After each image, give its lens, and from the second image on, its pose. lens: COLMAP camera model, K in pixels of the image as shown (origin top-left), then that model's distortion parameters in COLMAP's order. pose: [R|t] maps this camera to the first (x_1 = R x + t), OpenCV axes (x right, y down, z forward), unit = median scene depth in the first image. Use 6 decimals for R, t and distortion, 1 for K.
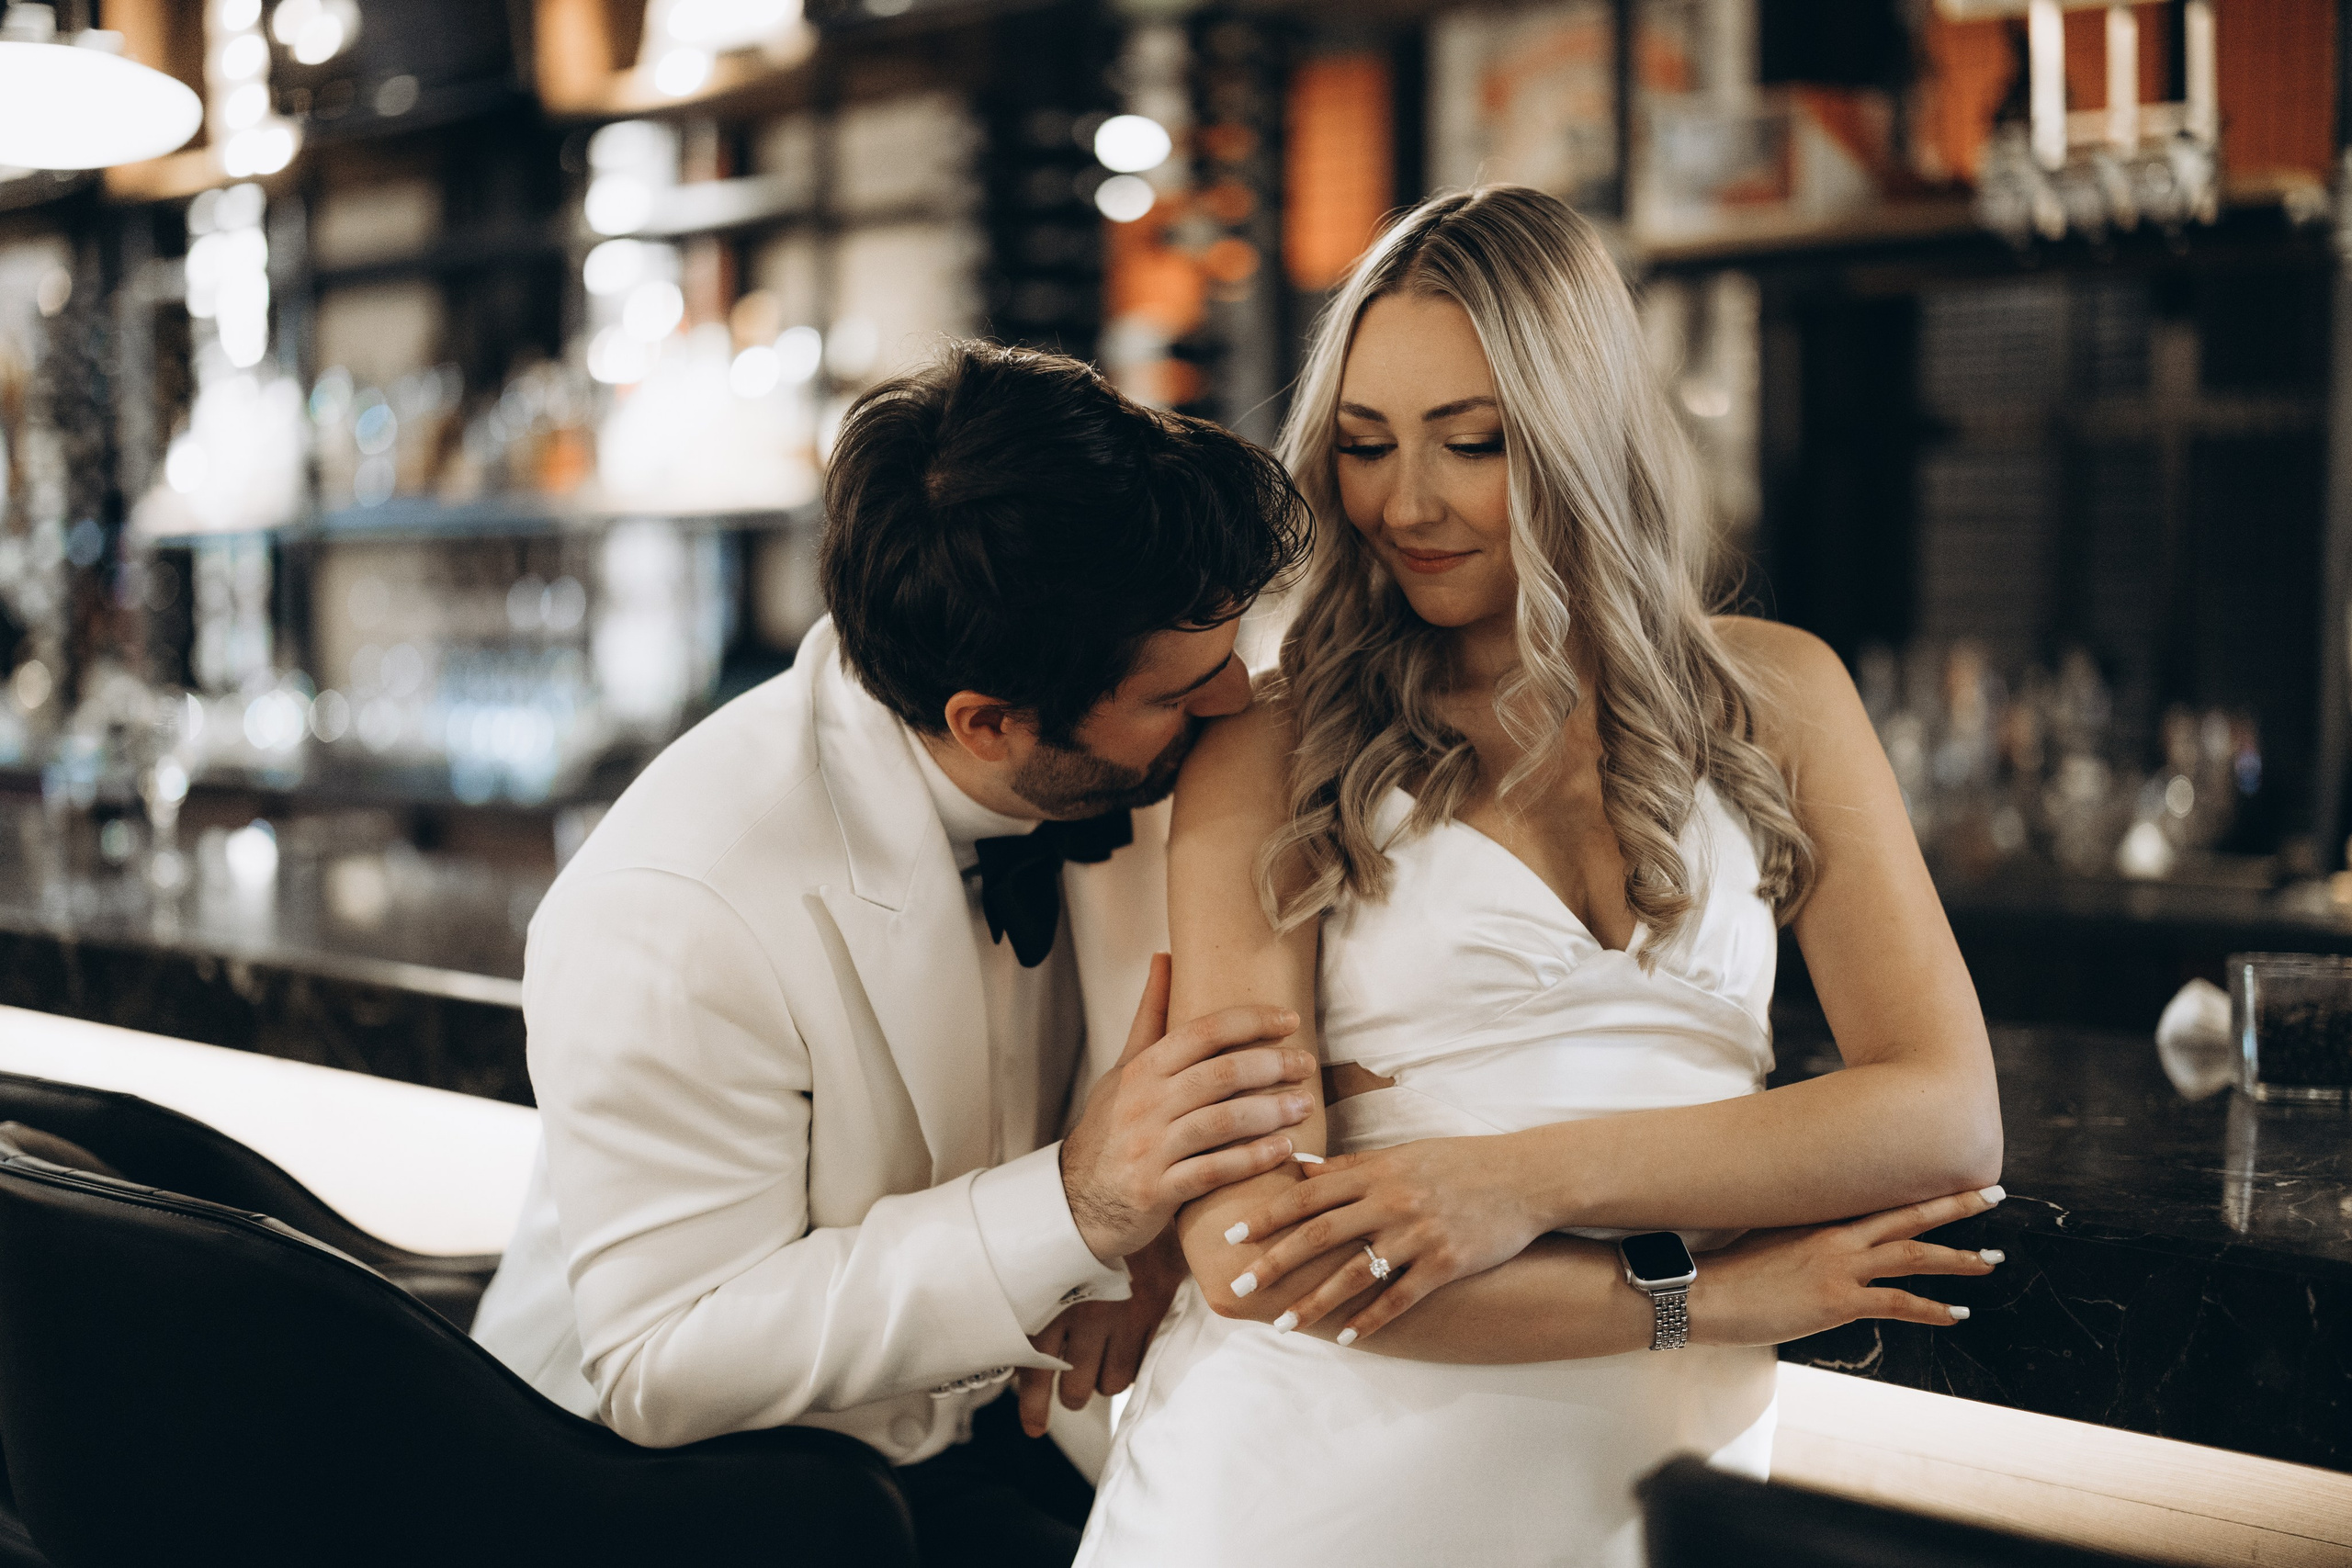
lens RADIAL K [[3348.8, 0, 1162.8], [0, 3348.8, 775.5], [0, 0, 1]] dist [0.006107, 0.000000]
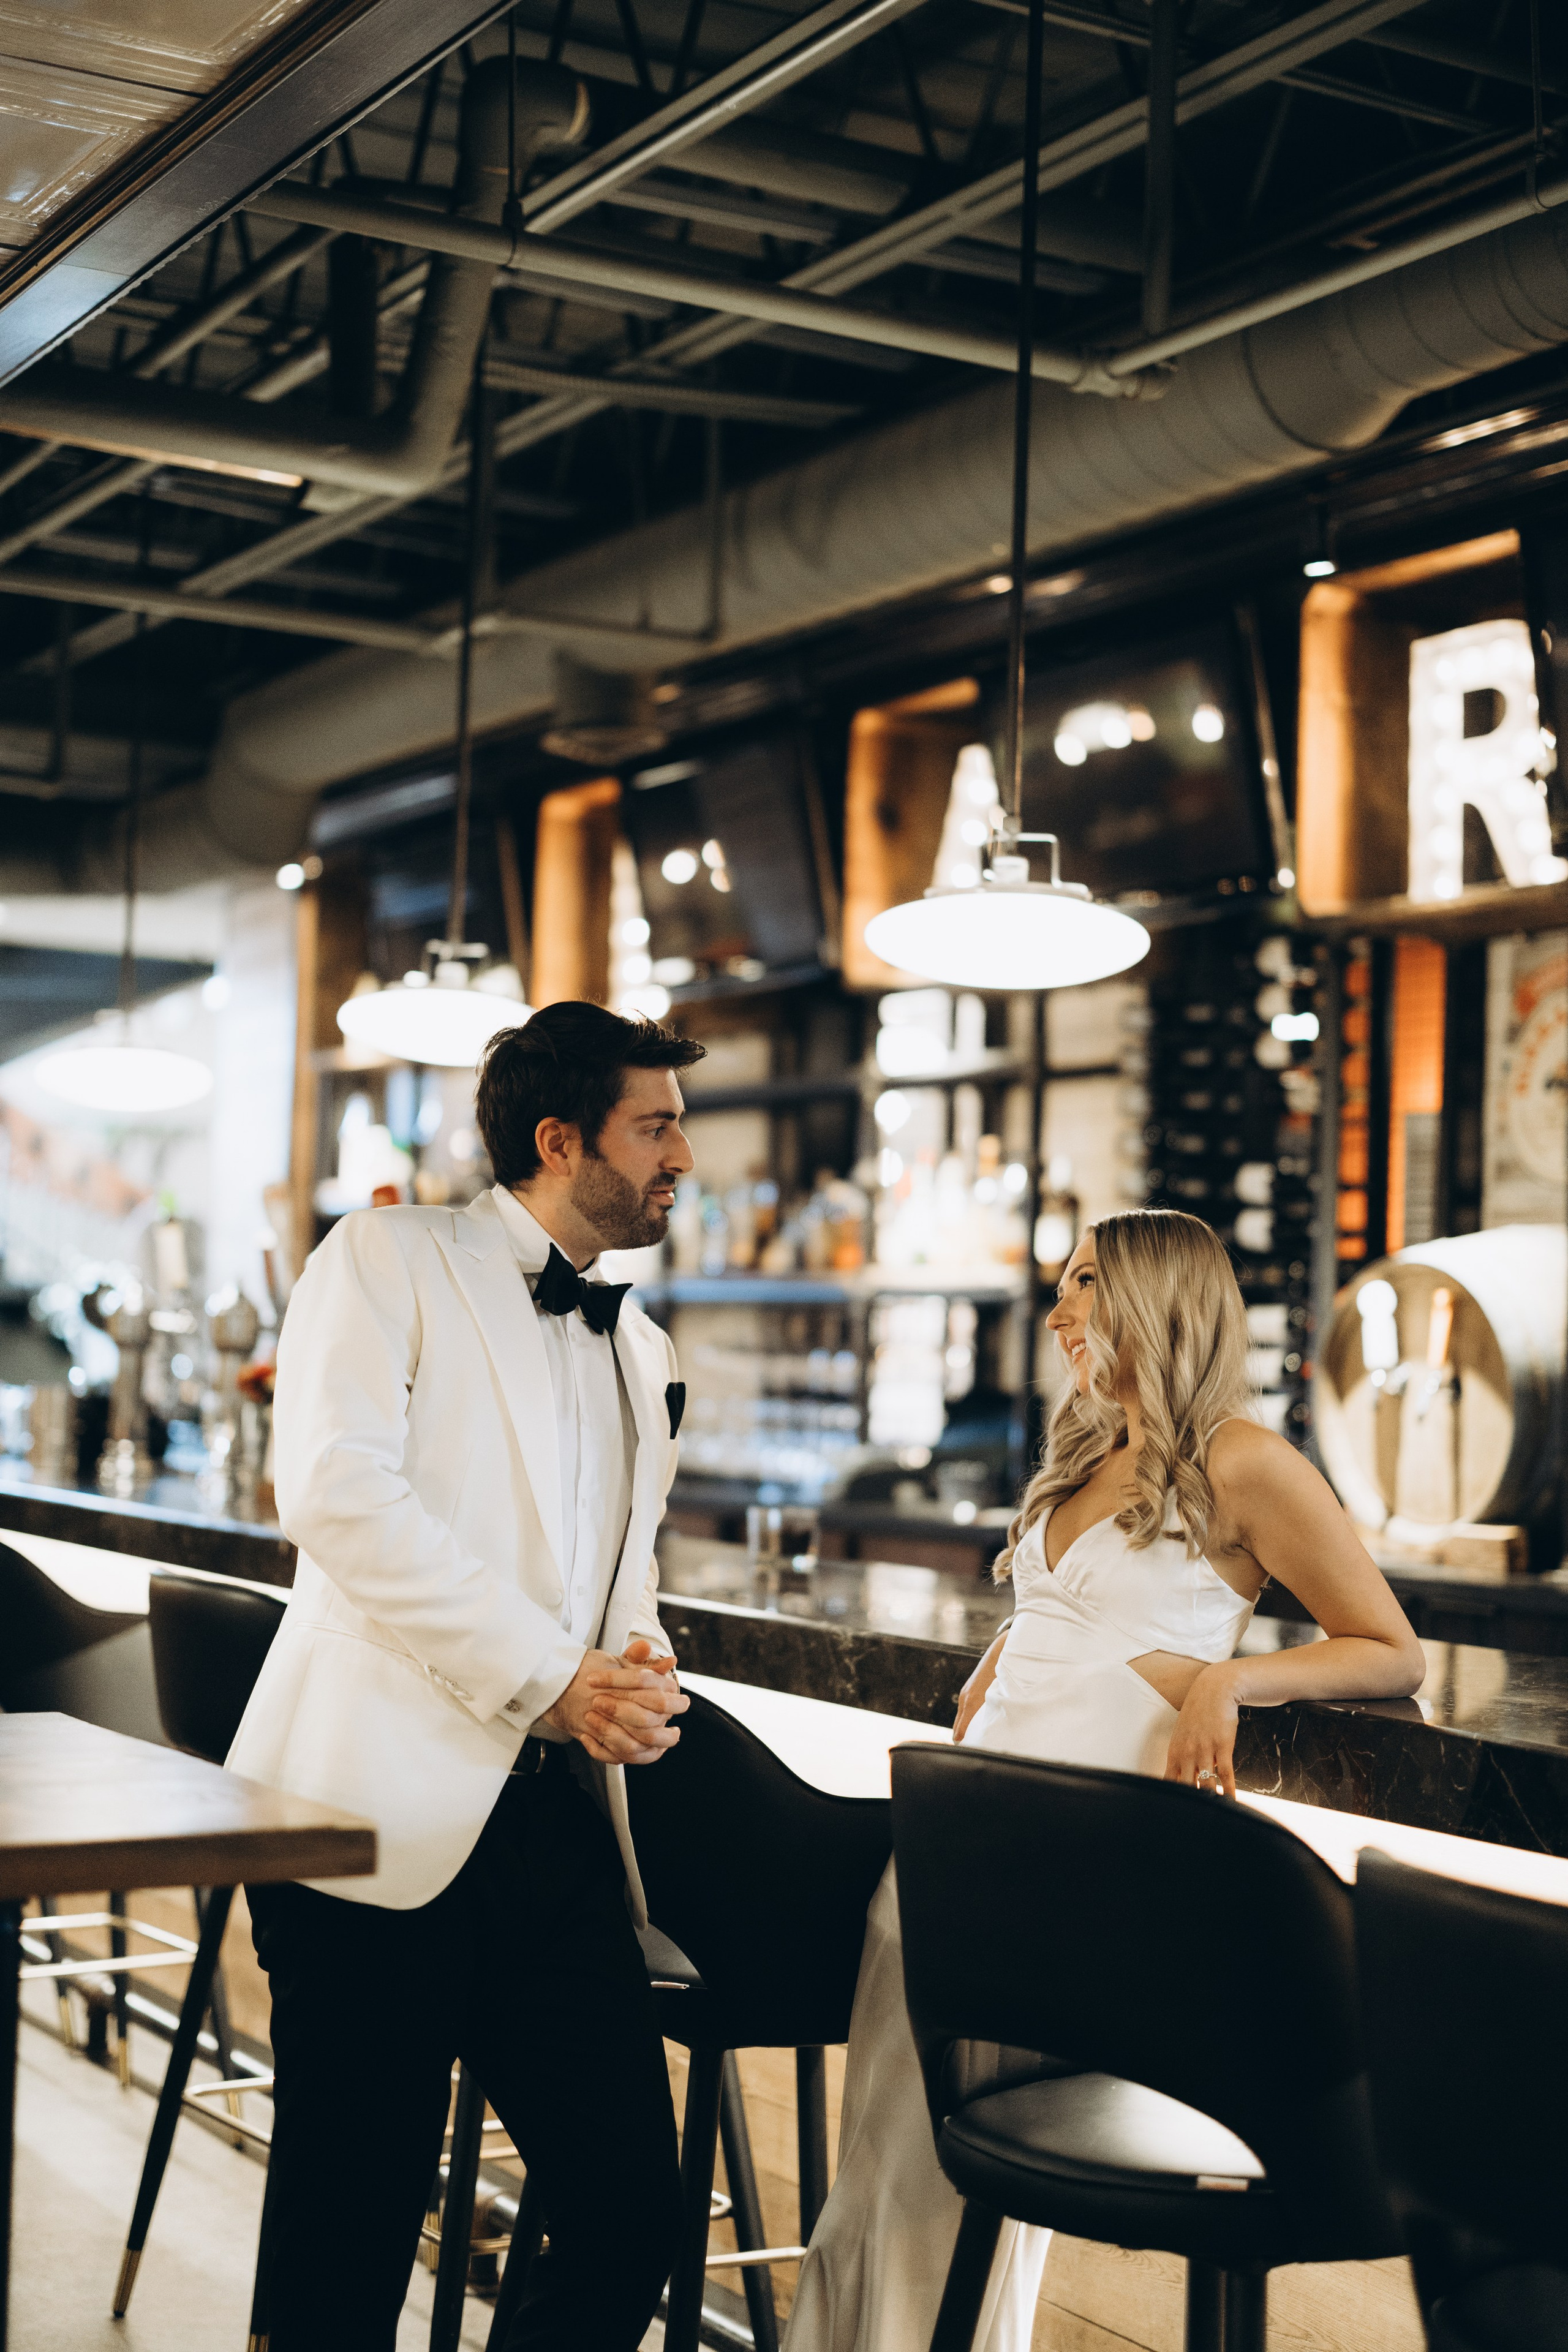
lens RADIAL K [[3349.1, 0, 796.3], [0, 3349.1, 1159.6], [0, 0, 1]] dist [0.006107, 0.000000]
pose [[0.971707, 0.015701, -0.235666, 0.108837], [-0.041924, 0.993409, -0.106680, 0.009852], [0.232437, 0.113542, 0.965961, -0.268620]]
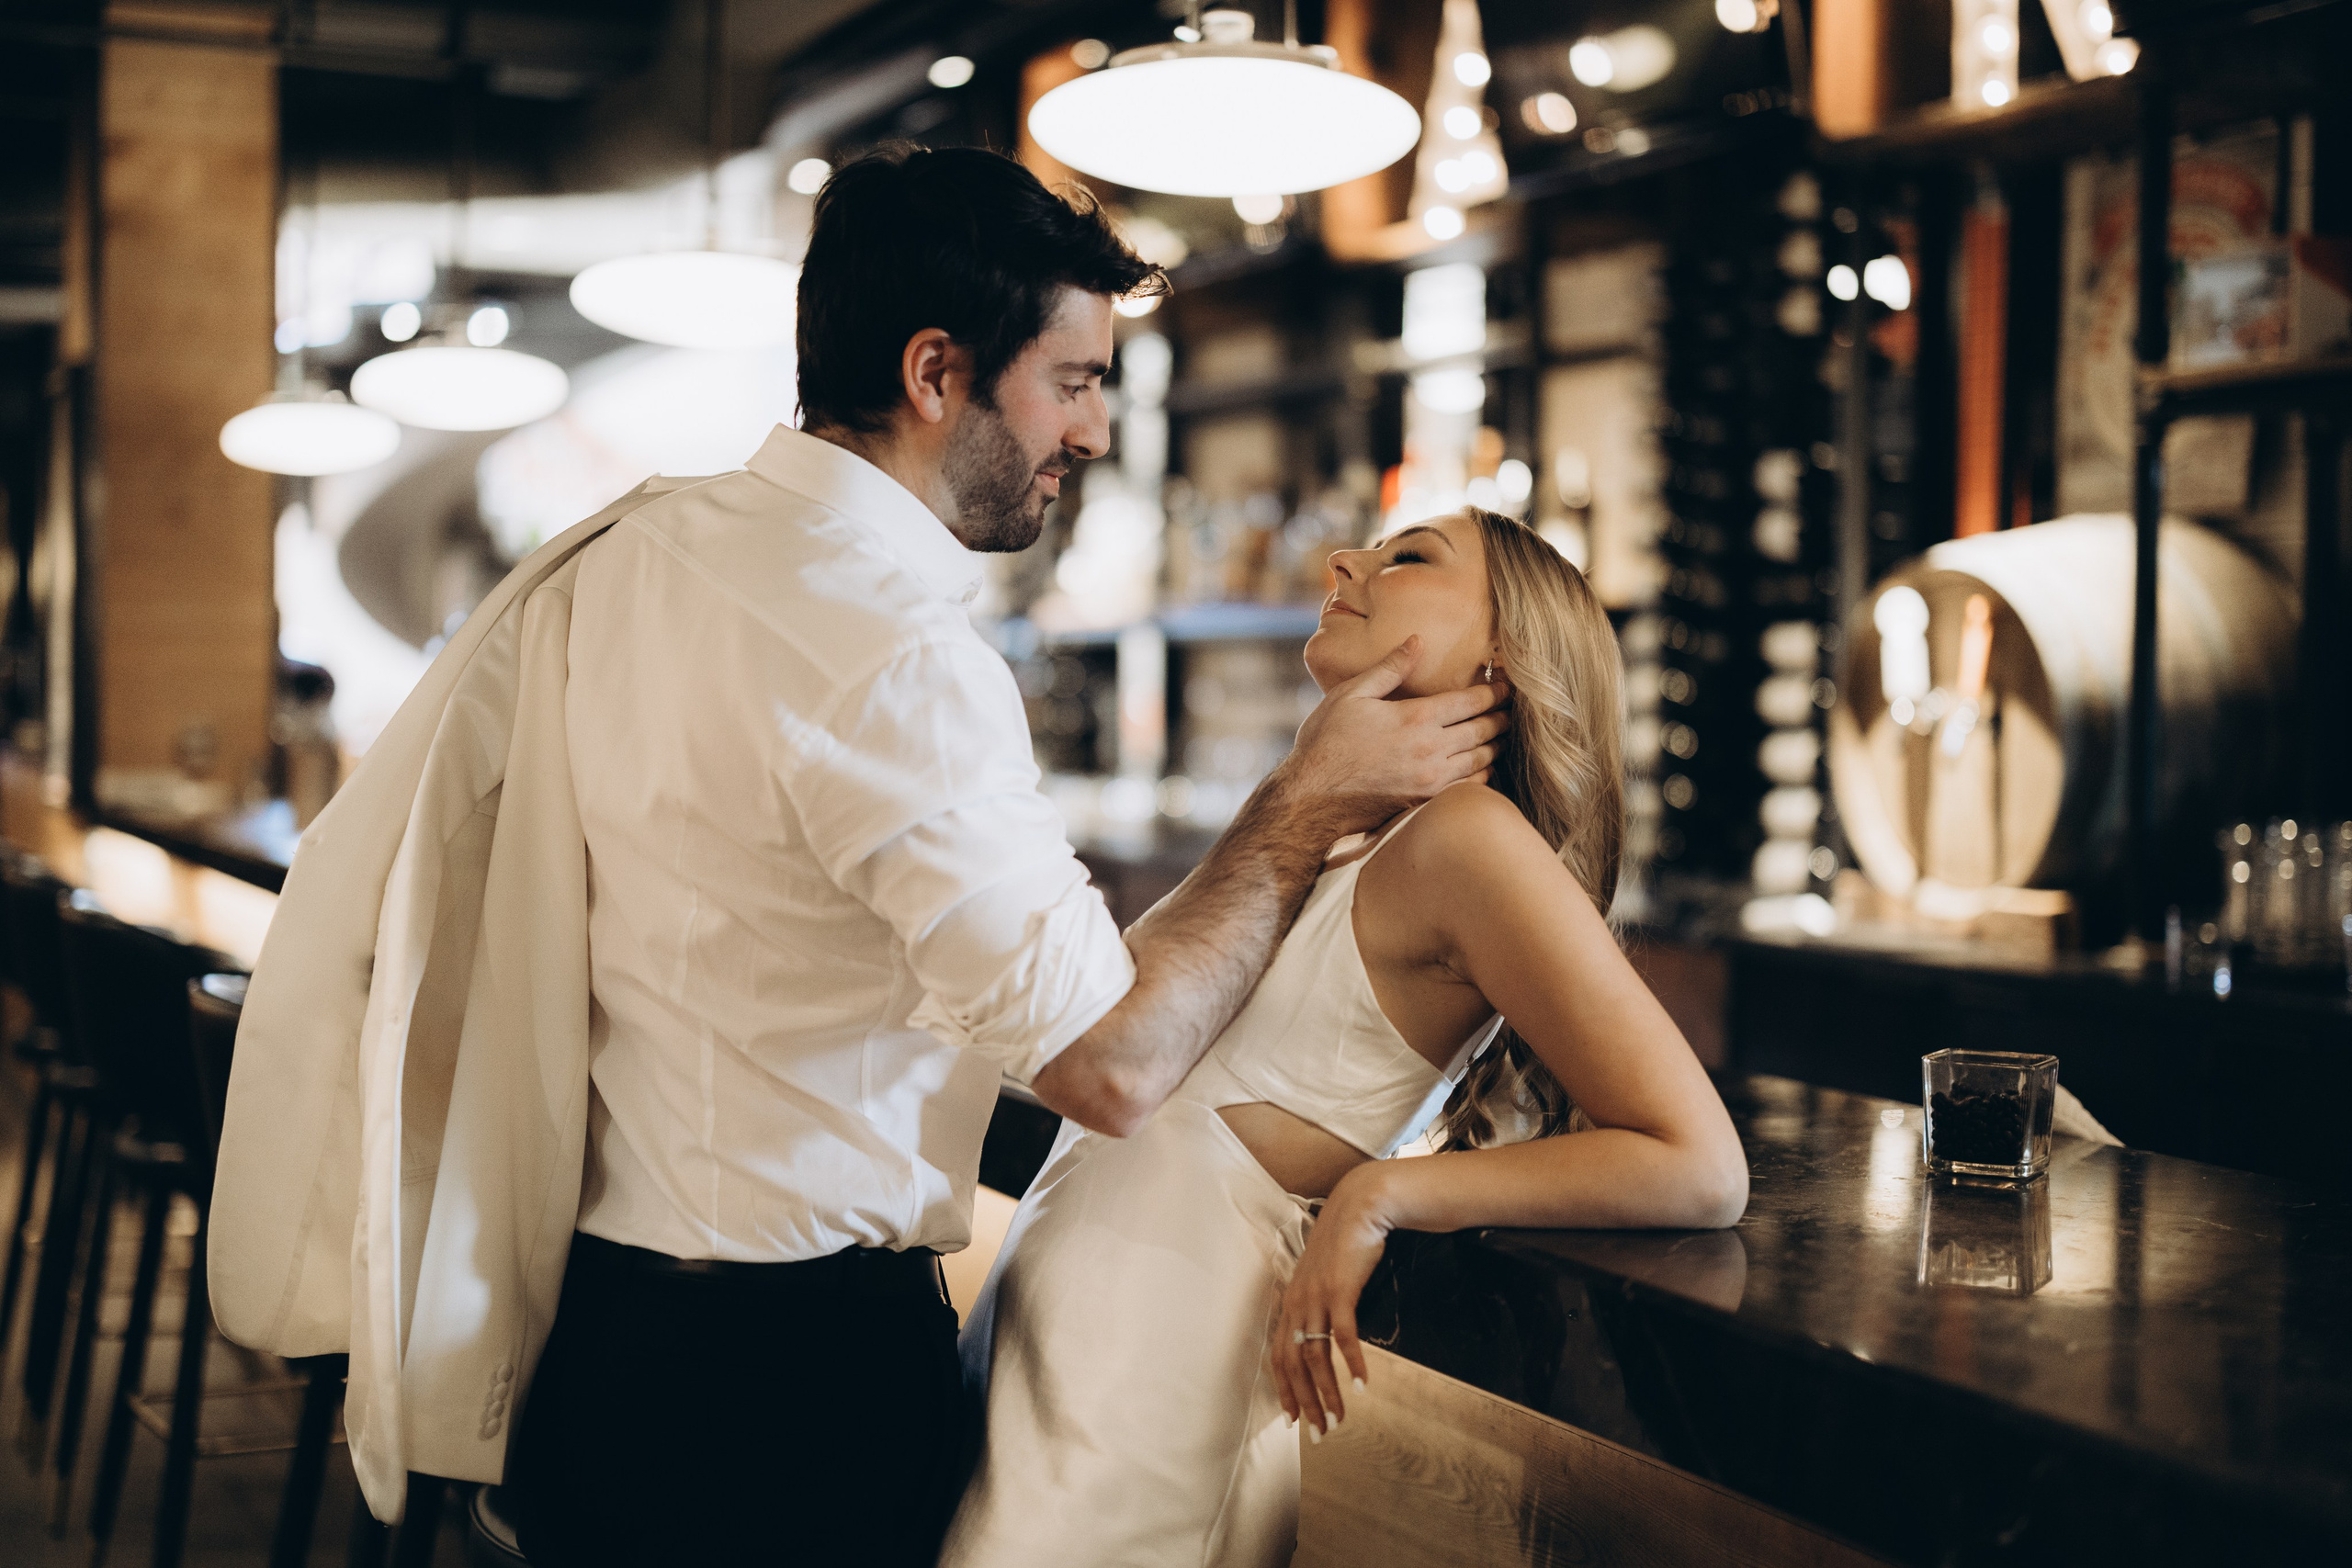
lens RADIAL K [[3348.8, 0, 1154.7], [0, 3348.8, 796.1], [0, 0, 1]] dist [0.006107, 0.000000]
pose [[0.936012, 0.024181, -0.351135, 0.158954], [-0.030716, 0.999443, -0.013050, -0.003536], [0.350624, 0.023000, 0.936234, -0.064595]]
